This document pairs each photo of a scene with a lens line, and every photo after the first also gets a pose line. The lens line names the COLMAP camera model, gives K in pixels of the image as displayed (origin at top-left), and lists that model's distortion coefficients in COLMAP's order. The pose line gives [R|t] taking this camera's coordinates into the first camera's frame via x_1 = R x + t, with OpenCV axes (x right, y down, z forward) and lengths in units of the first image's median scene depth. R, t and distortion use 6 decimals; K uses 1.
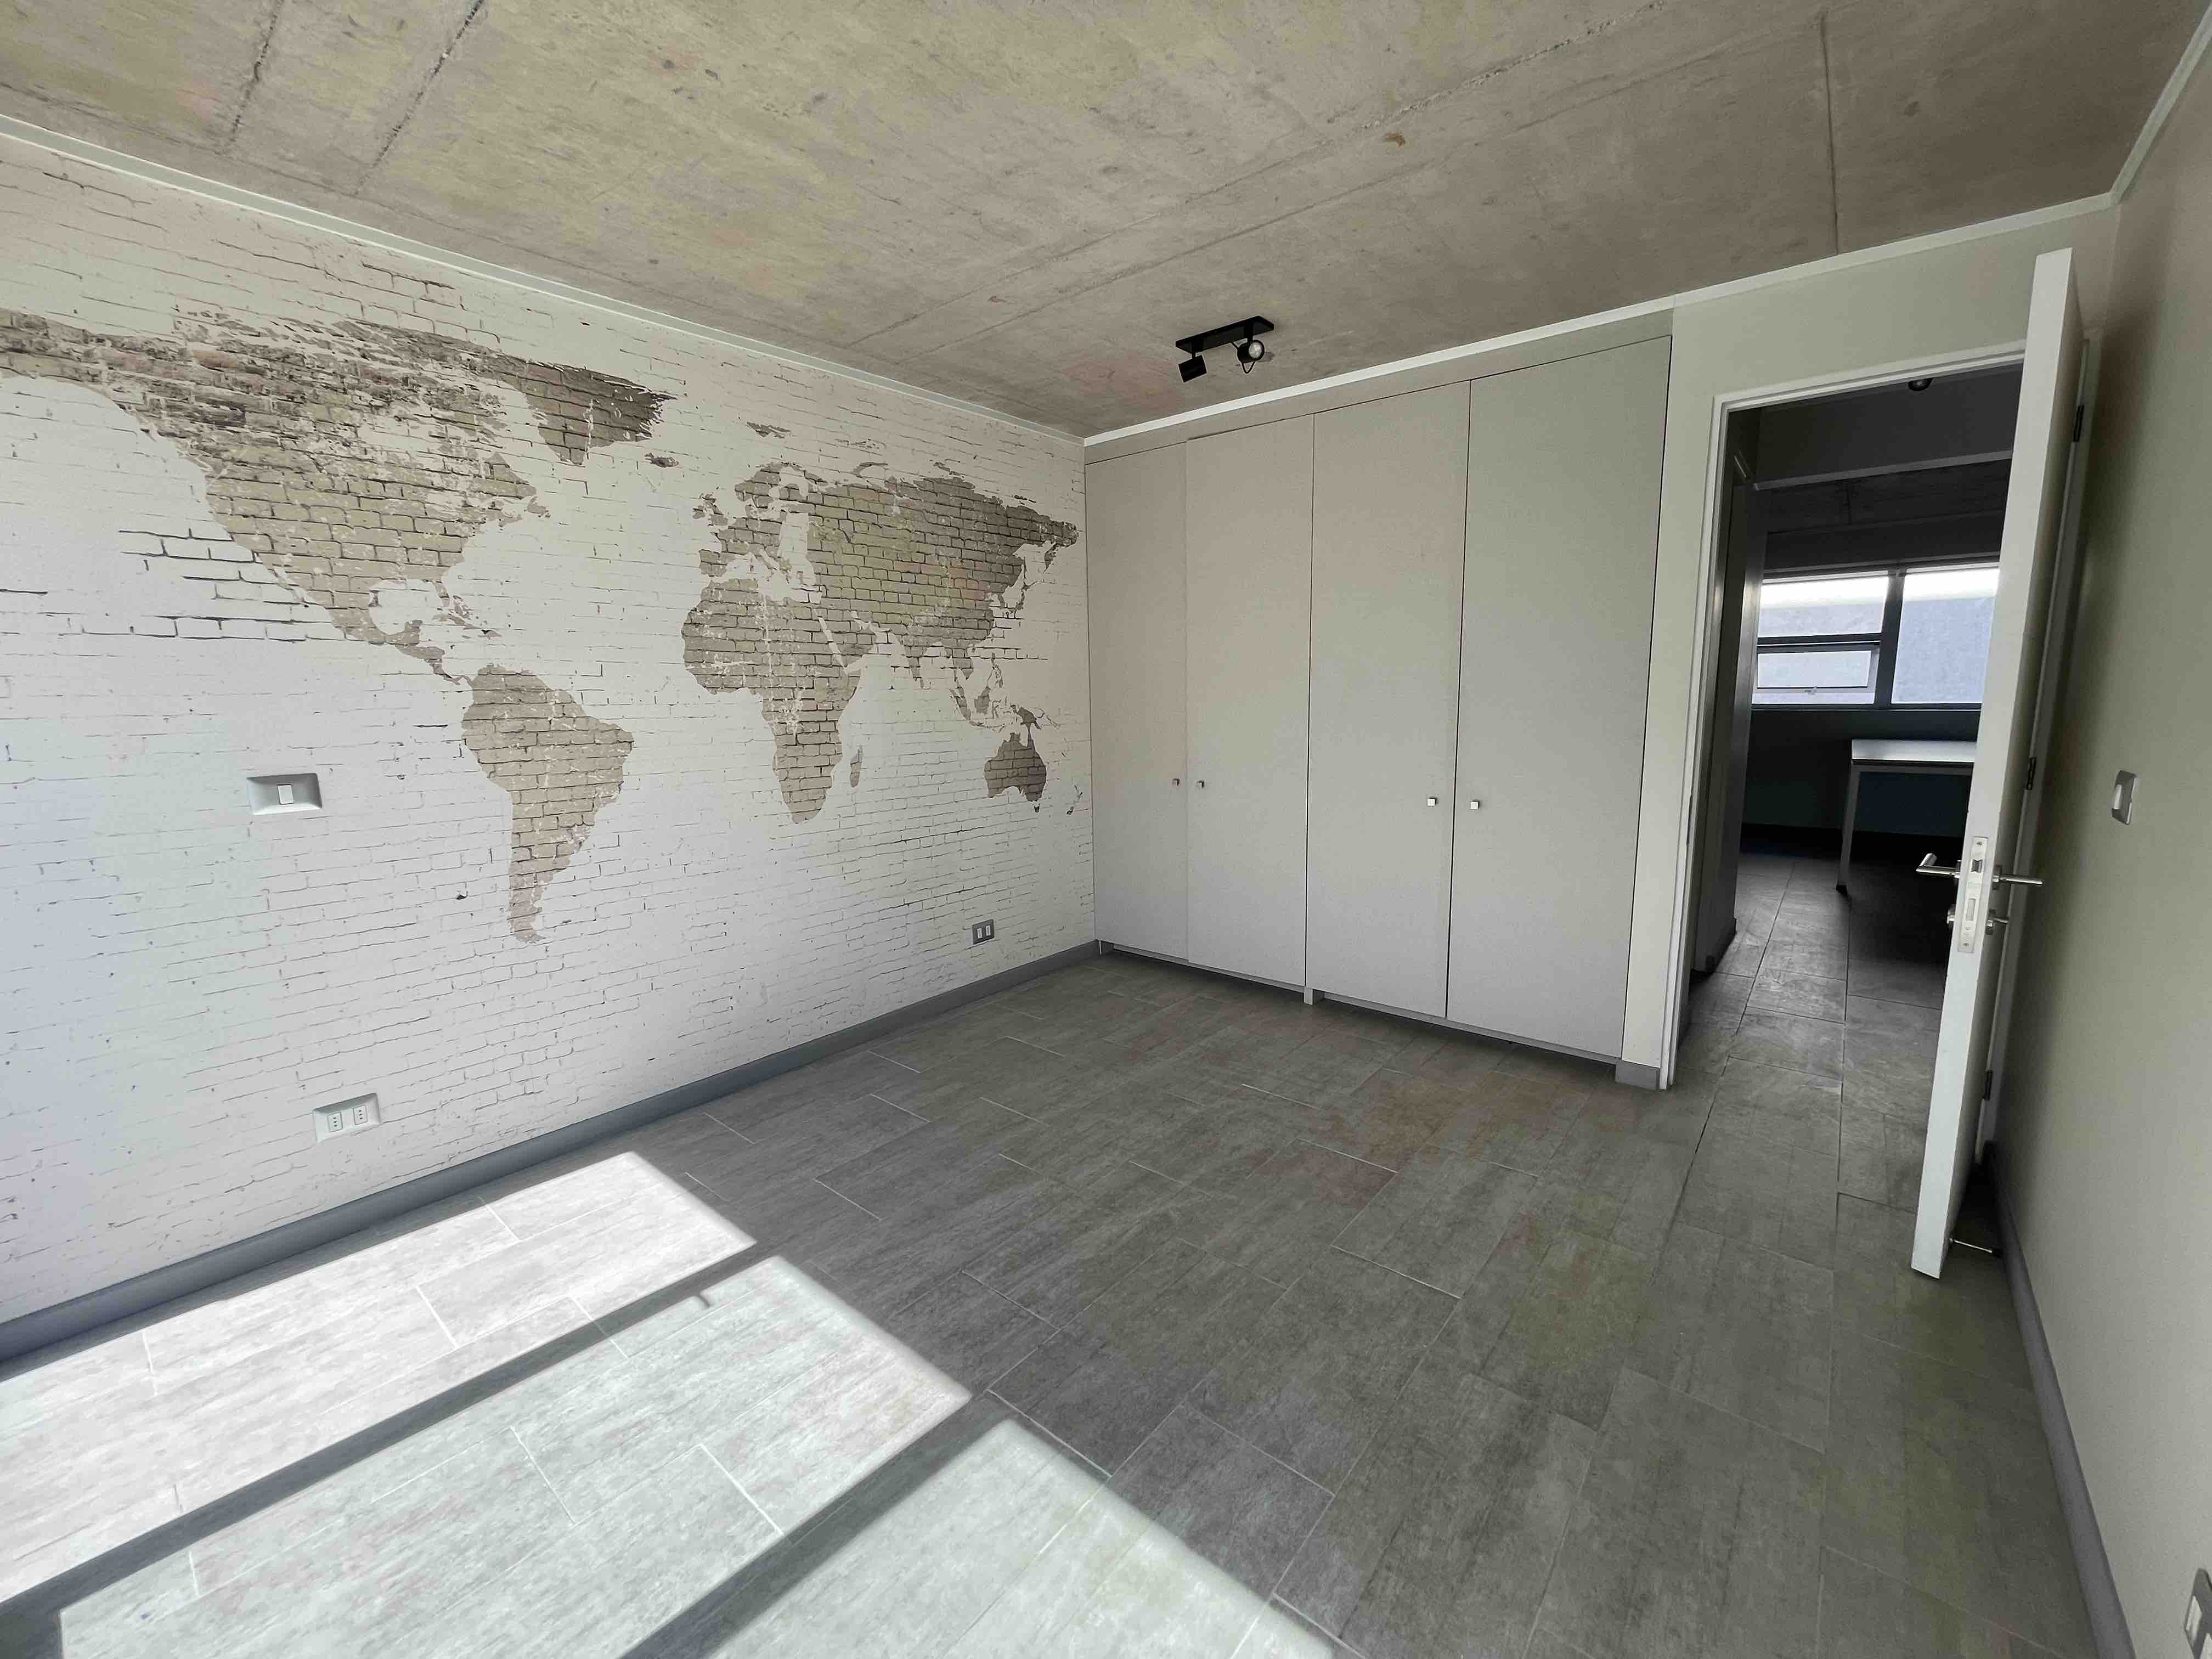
lens RADIAL K [[894.0, 0, 1103.2], [0, 894.0, 823.9], [0, 0, 1]] dist [0.003099, -0.000119]
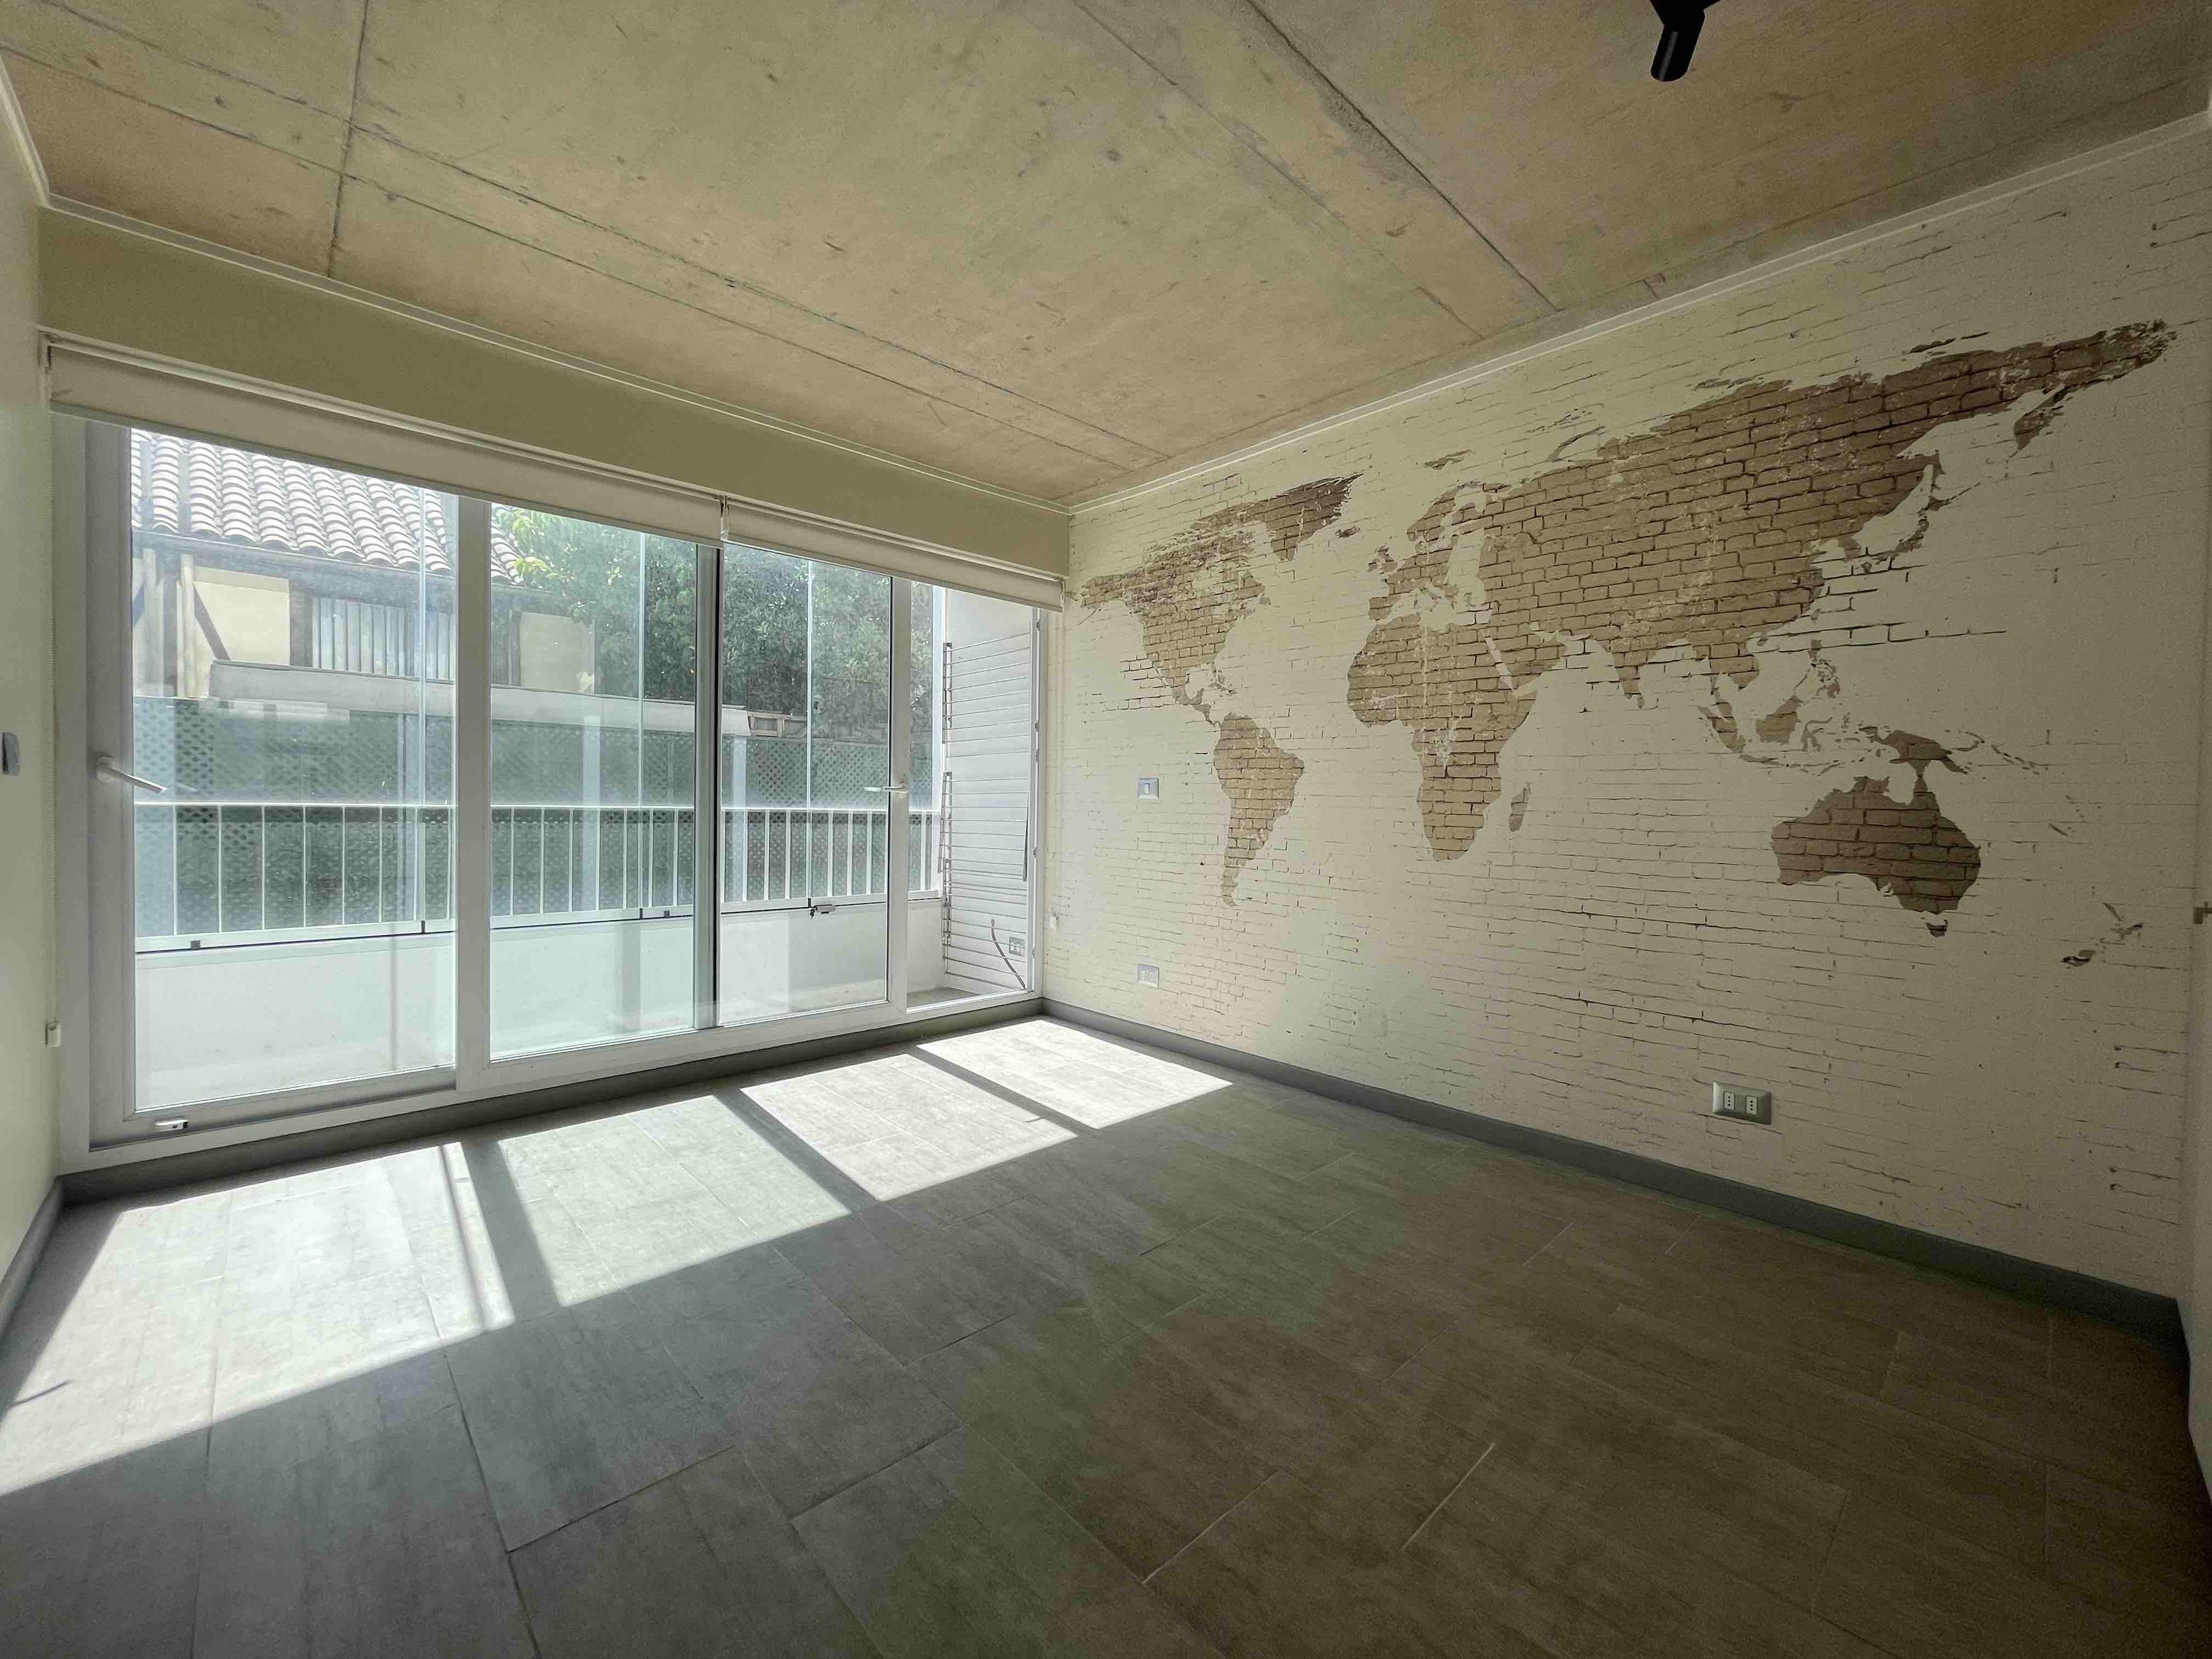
lens RADIAL K [[894.0, 0, 1102.0], [0, 894.0, 825.2], [0, 0, 1]] dist [0.003099, -0.000119]
pose [[-0.120088, 0.039549, -0.991975, 0.692911], [-0.163709, 0.984738, 0.059079, -0.039057], [0.979172, 0.169490, -0.111781, 0.831096]]
